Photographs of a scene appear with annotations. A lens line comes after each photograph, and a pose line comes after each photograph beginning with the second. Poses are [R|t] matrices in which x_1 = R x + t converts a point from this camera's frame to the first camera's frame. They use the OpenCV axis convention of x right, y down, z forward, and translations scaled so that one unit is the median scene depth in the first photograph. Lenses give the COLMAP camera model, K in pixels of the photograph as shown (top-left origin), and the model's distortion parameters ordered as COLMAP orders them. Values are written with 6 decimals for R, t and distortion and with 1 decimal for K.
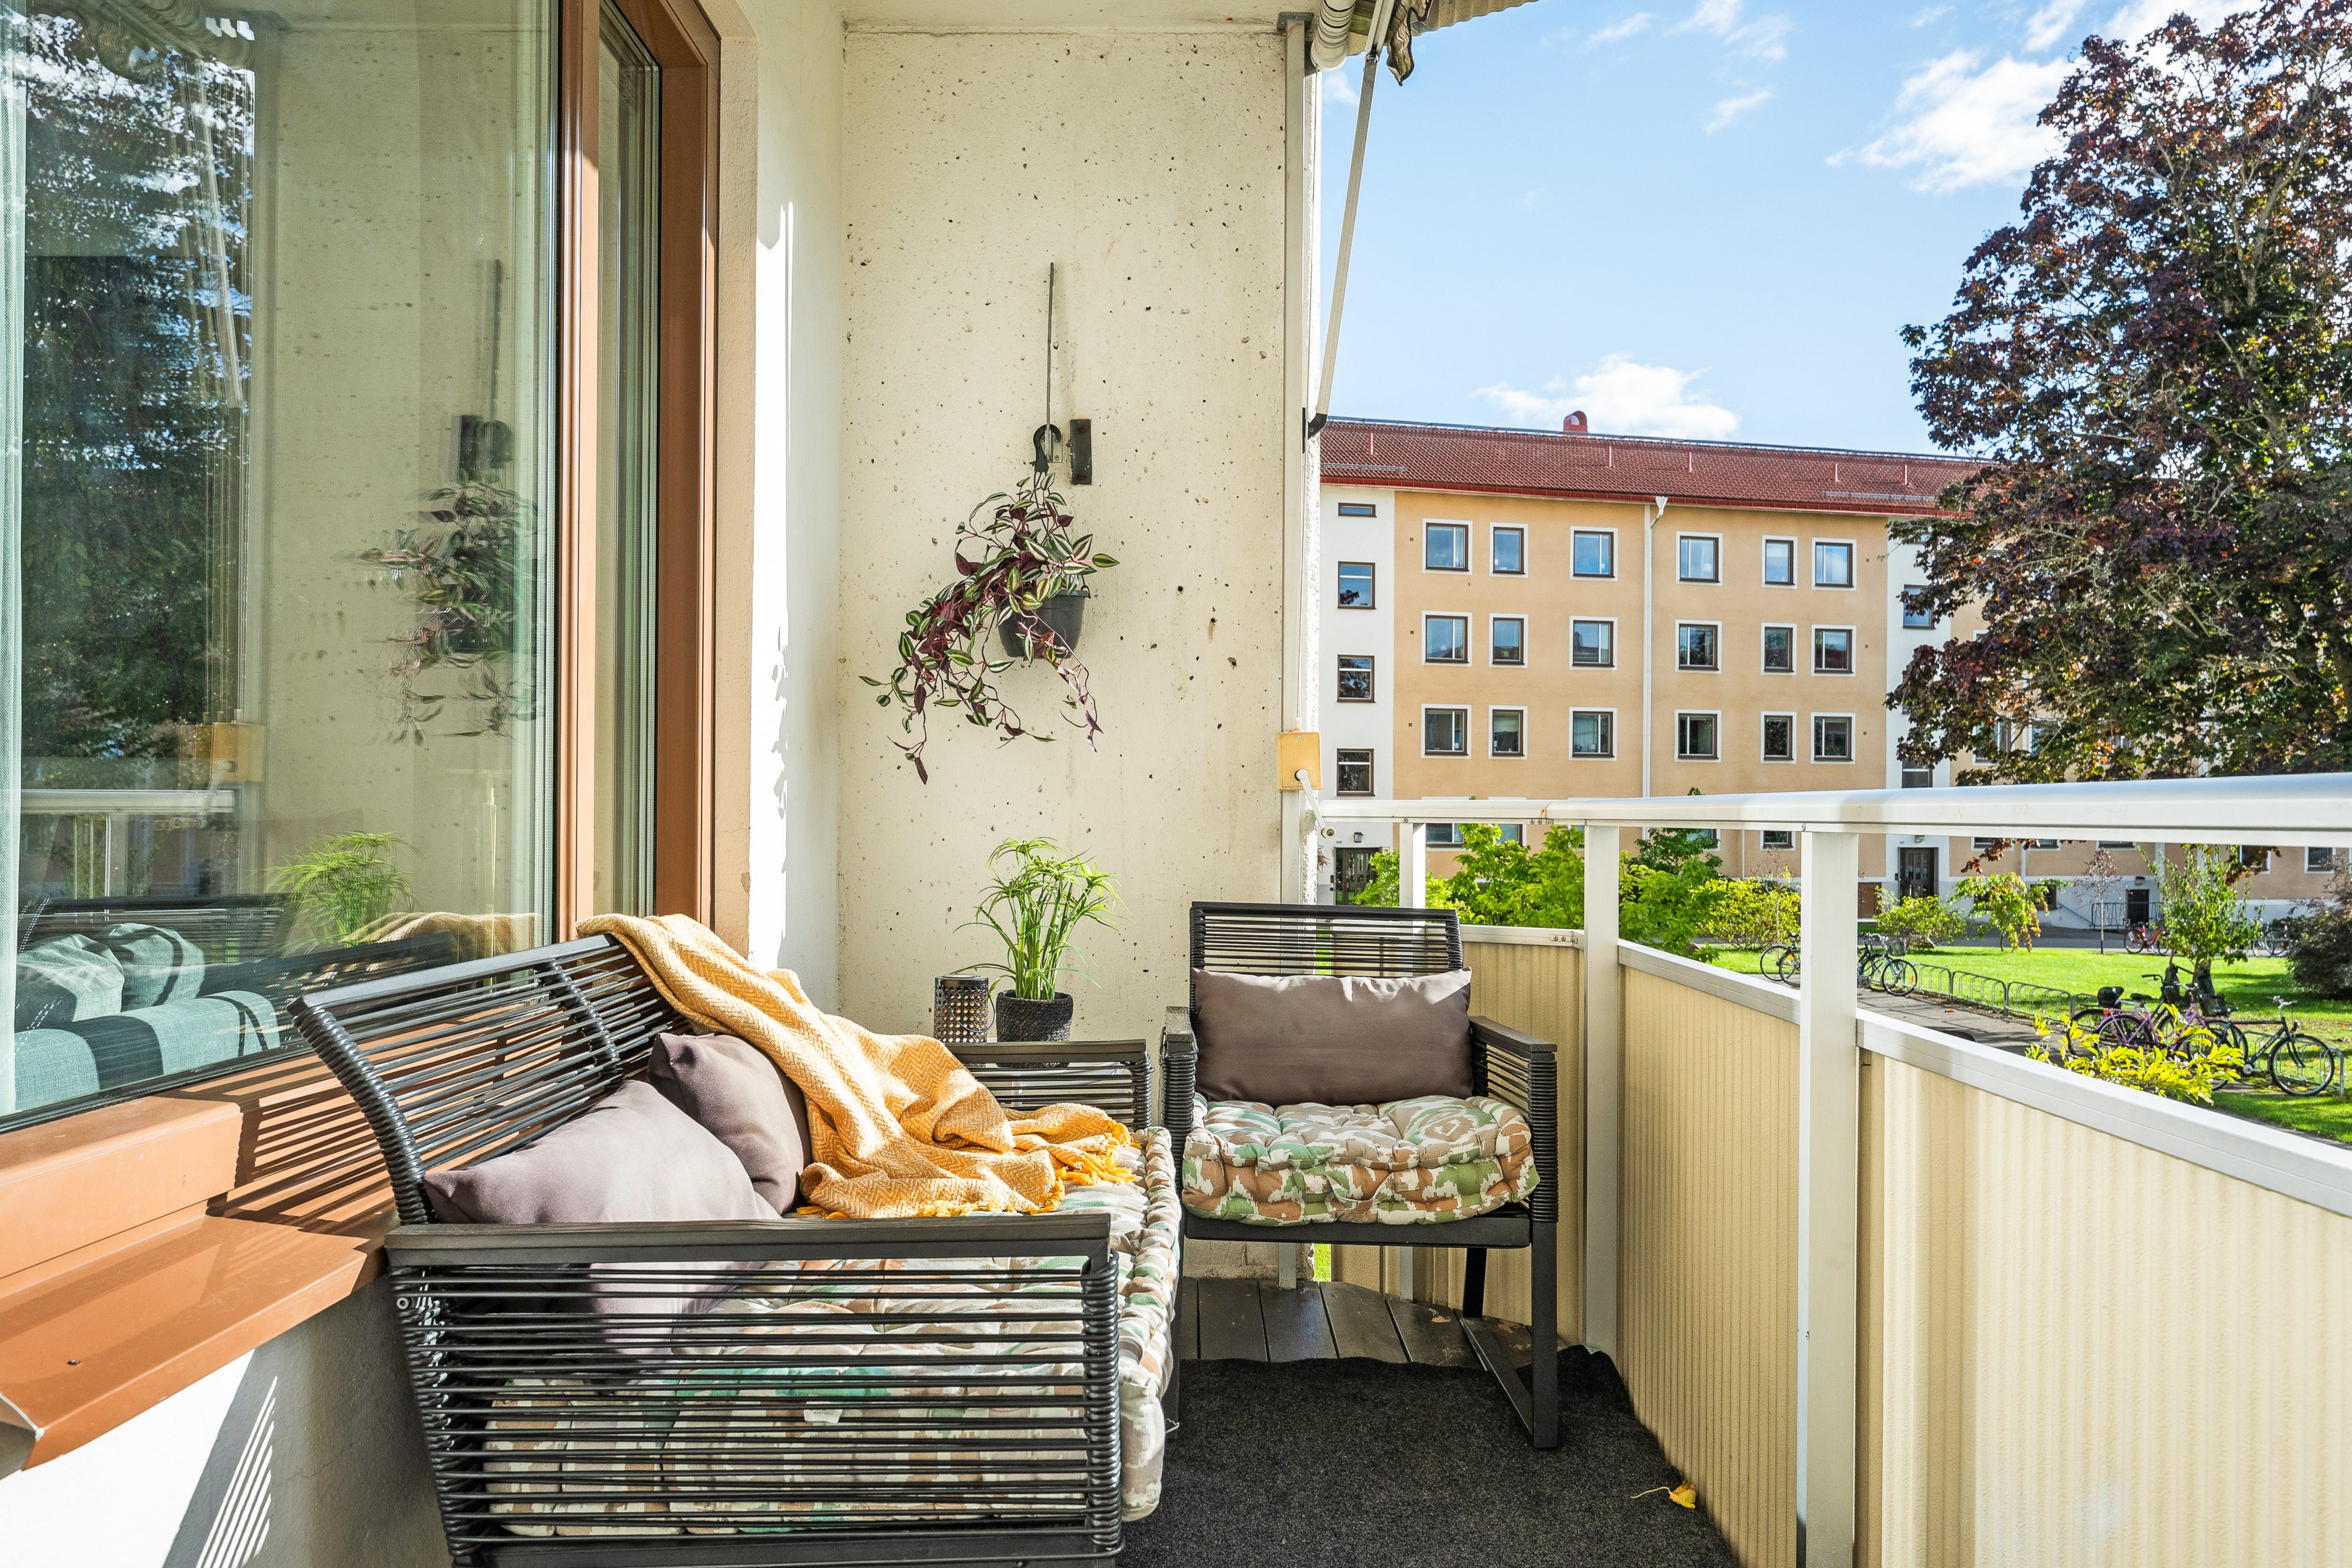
lens RADIAL K [[1703.9, 0, 1174.0], [0, 1703.9, 790.6], [0, 0, 1]] dist [-0.004424, -0.001354]
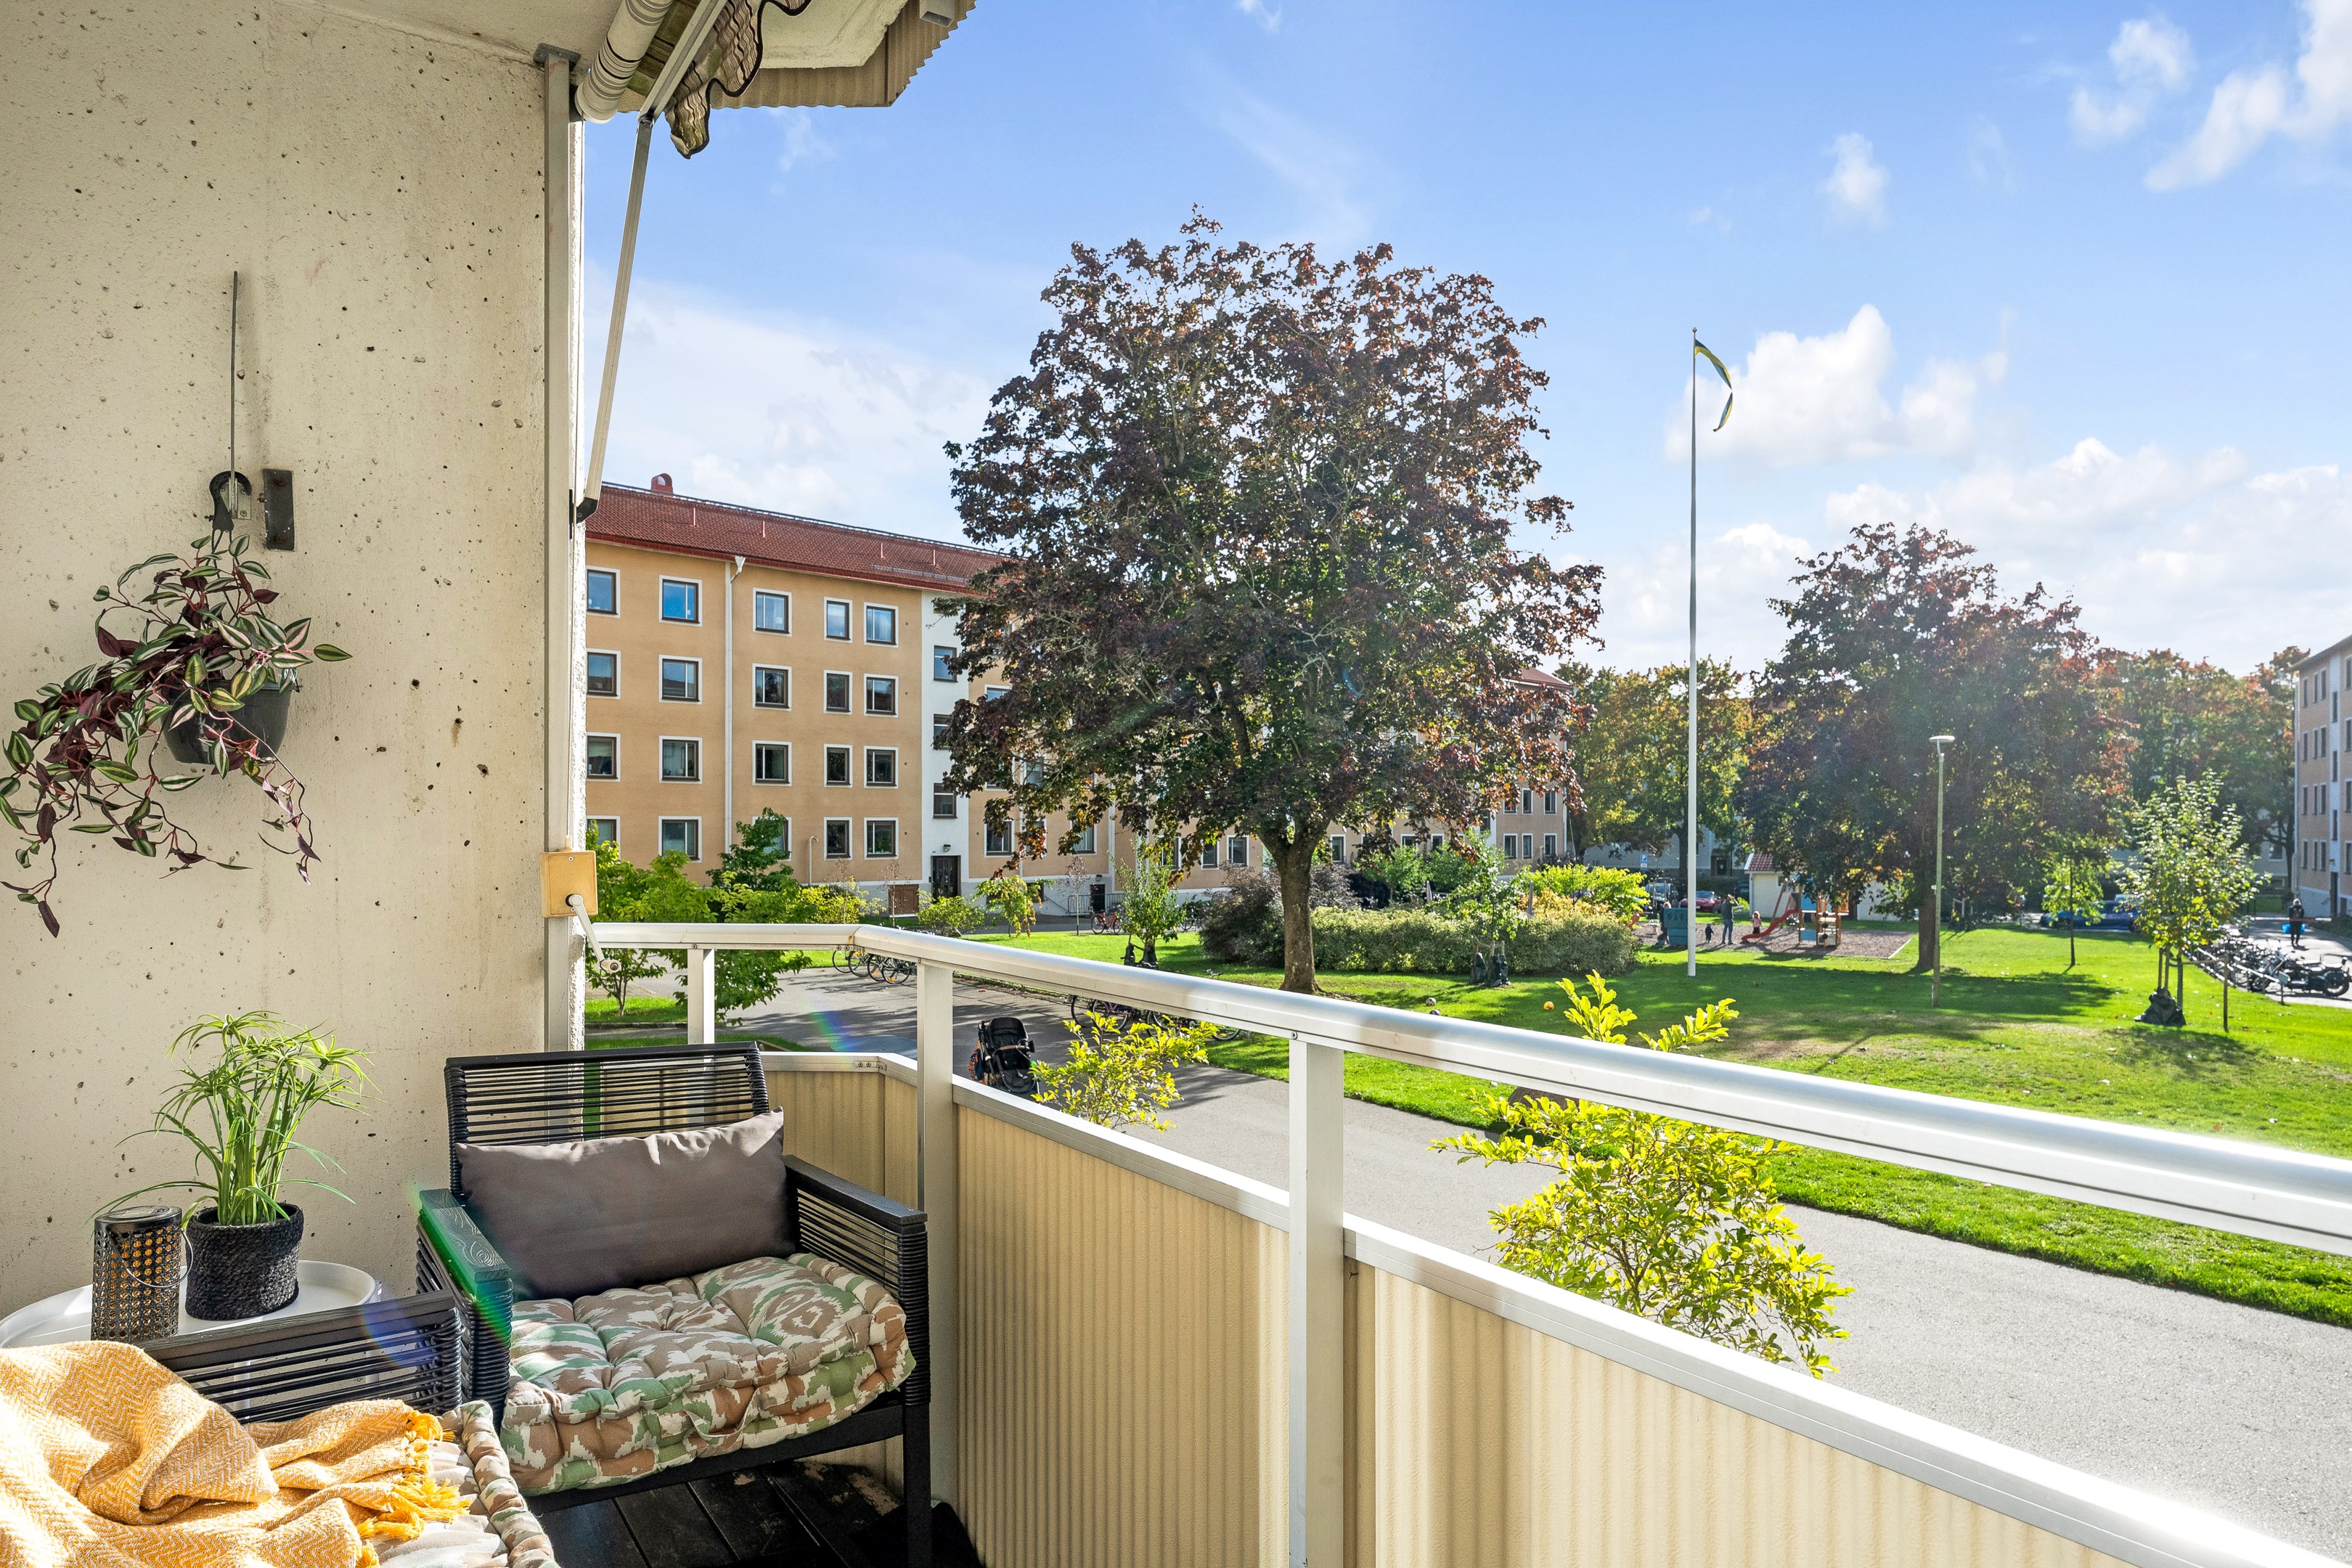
lens RADIAL K [[1450.1, 0, 1183.8], [0, 1450.1, 815.9], [0, 0, 1]] dist [-0.003788, -0.000183]
pose [[0.837638, 0.000279, 0.546226, -0.069048], [-0.003355, 0.999984, 0.004633, -0.054868], [-0.546216, -0.005713, 0.837625, 0.173353]]
